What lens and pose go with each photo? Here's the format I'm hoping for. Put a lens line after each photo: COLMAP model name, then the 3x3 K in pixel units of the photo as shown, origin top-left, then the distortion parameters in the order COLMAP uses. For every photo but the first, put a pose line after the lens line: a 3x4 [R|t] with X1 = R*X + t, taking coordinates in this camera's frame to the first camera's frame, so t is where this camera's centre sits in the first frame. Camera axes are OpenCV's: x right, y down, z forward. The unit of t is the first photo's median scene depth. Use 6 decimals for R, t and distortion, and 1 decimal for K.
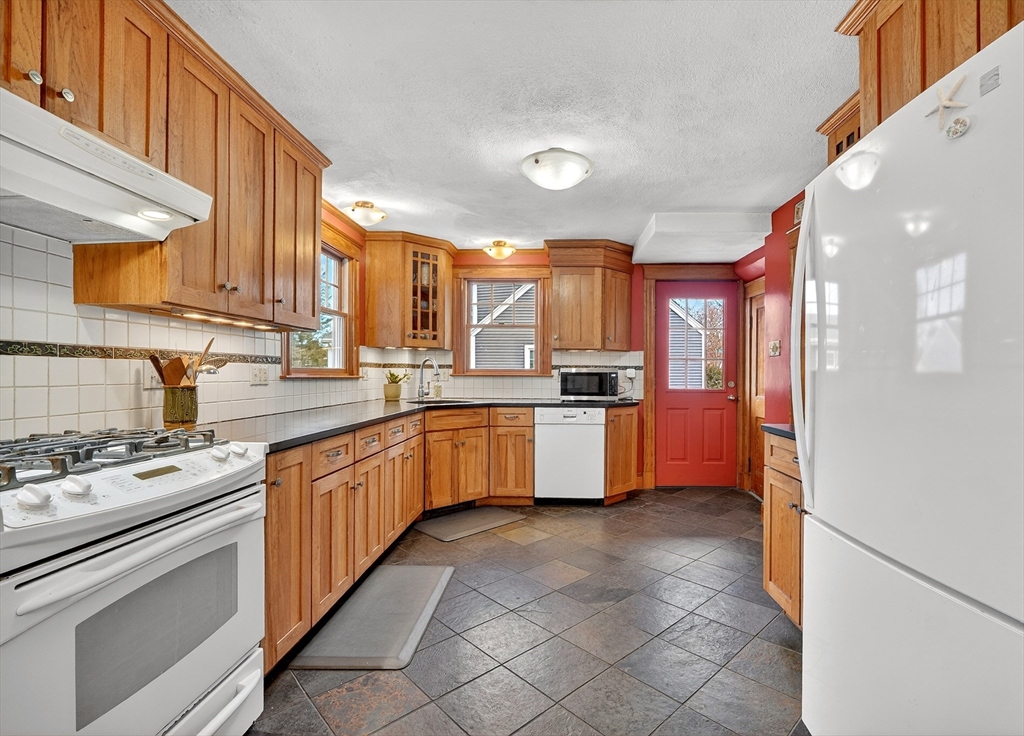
lens RADIAL K [[475.6, 0, 549.5], [0, 475.6, 373.1], [0, 0, 1]] dist [-0.003651, 0.001260]
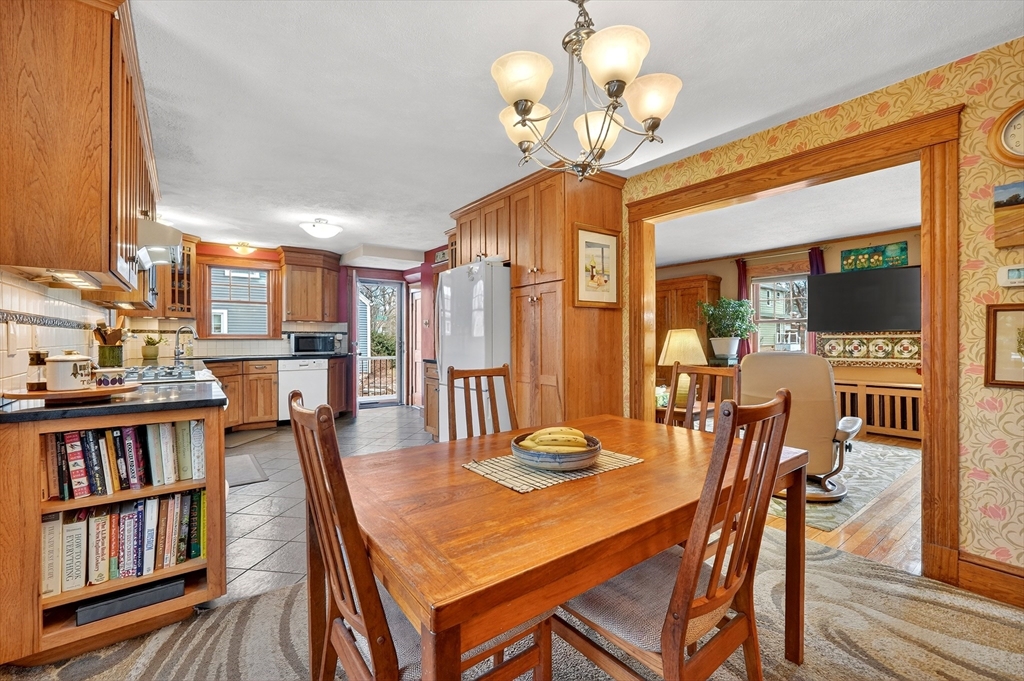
lens RADIAL K [[436.2, 0, 511.9], [0, 436.2, 336.4], [0, 0, 1]] dist [-0.013192, 0.005084]
pose [[0.794584, -0.002125, 0.607151, -0.283380], [0.001650, 0.999998, 0.001341, -0.002460], [-0.607152, -0.000063, 0.794585, -0.538261]]
